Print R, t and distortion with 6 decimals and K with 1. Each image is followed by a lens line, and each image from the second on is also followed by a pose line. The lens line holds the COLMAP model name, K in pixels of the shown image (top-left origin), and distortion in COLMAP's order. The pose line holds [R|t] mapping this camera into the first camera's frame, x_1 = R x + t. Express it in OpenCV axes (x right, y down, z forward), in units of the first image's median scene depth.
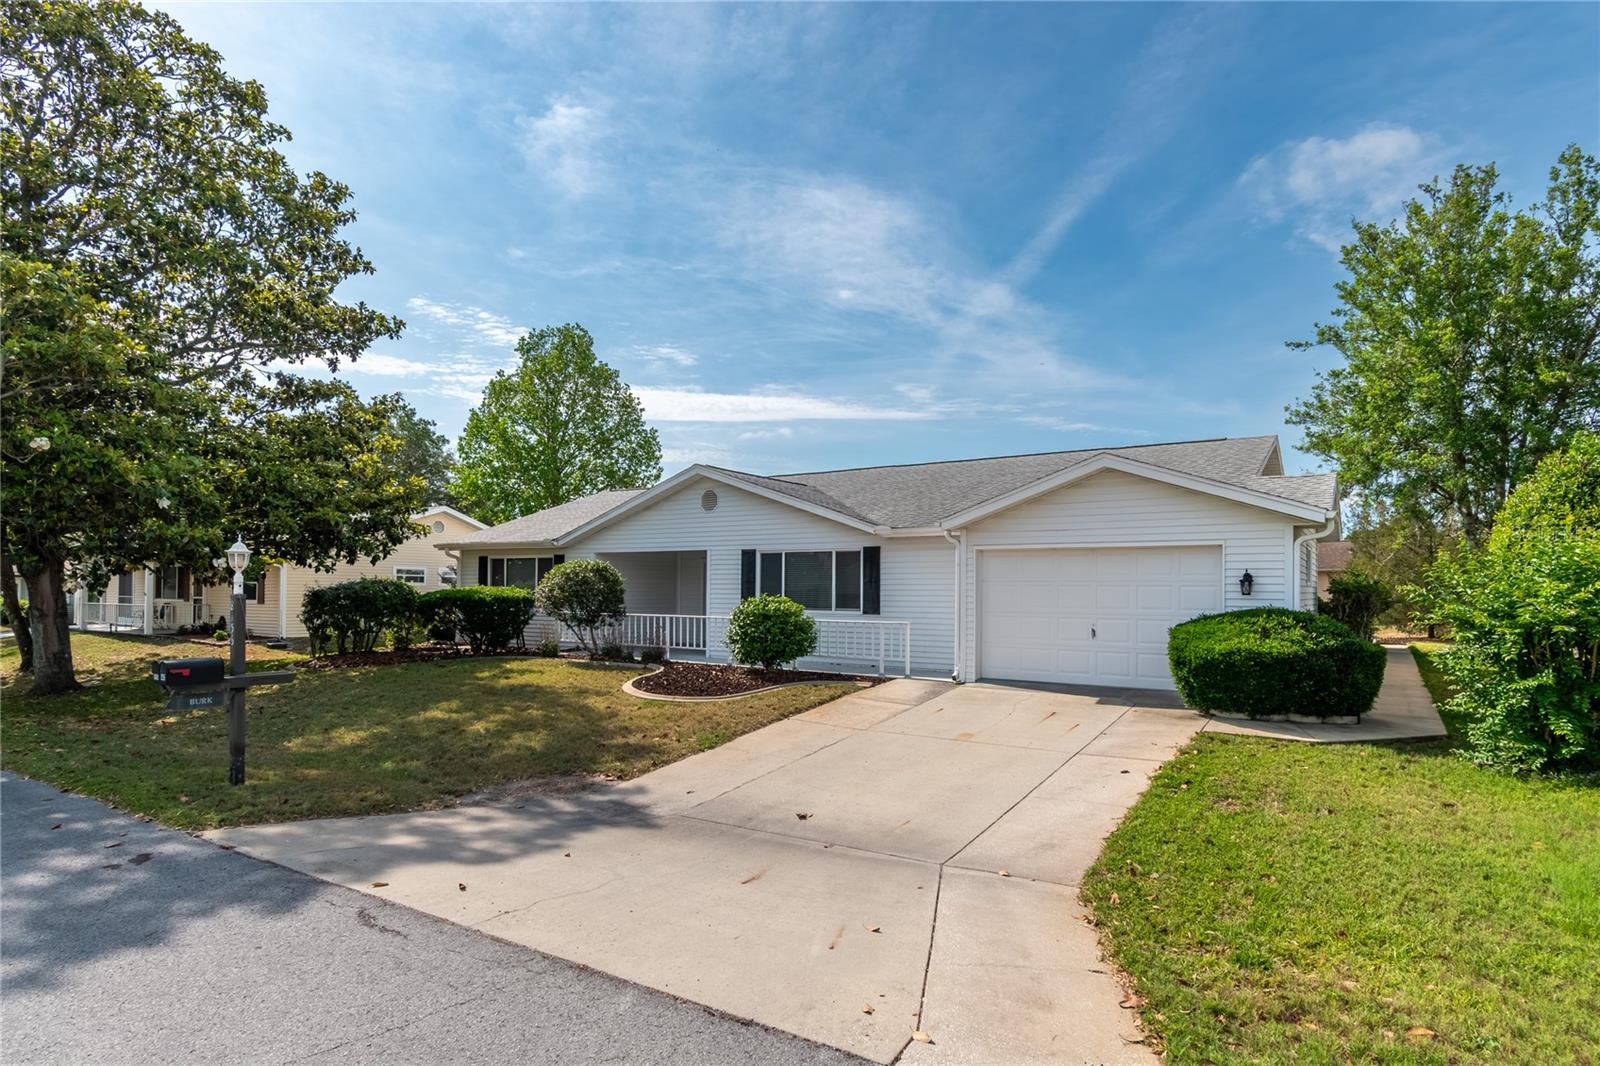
lens RADIAL K [[818.4, 0, 800.0], [0, 818.4, 560.1], [0, 0, 1]] dist [-0.004040, -0.000764]
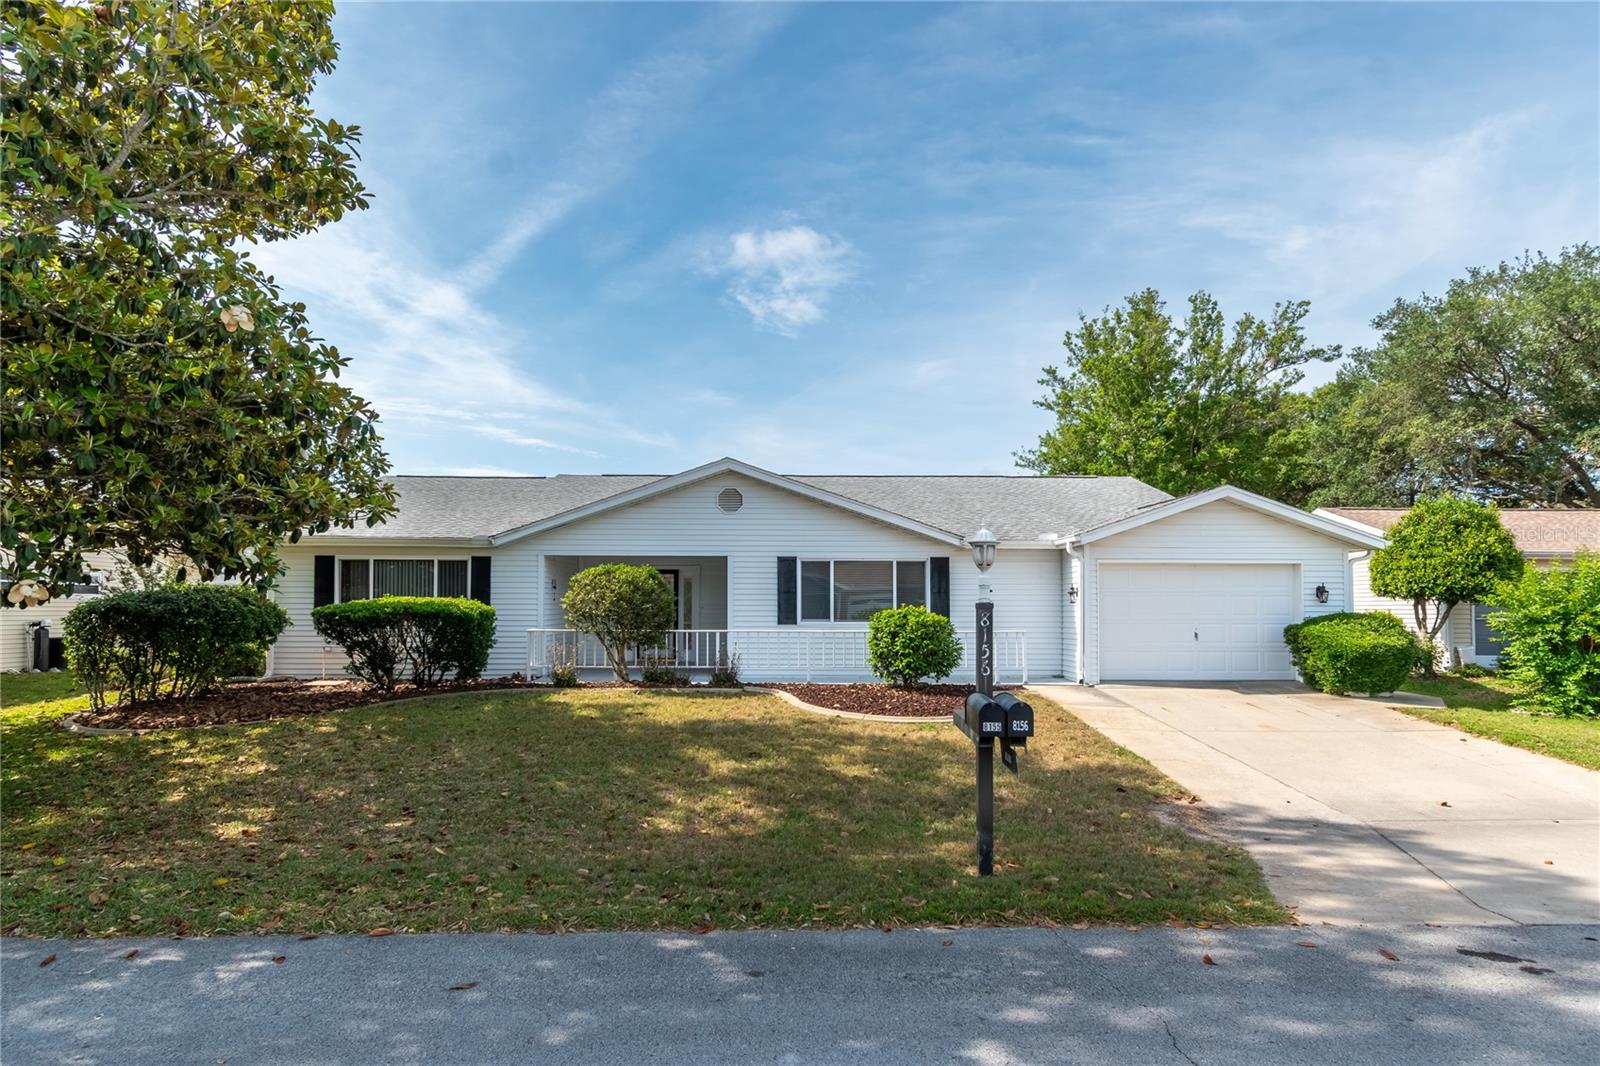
lens RADIAL K [[833.2, 0, 712.6], [0, 833.2, 583.7], [0, 0, 1]] dist [-0.004405, -0.000604]
pose [[0.851938, 0.008107, 0.523581, -0.662003], [-0.014513, 0.999862, 0.008133, 0.011128], [-0.523442, -0.014527, 0.851937, 0.267275]]
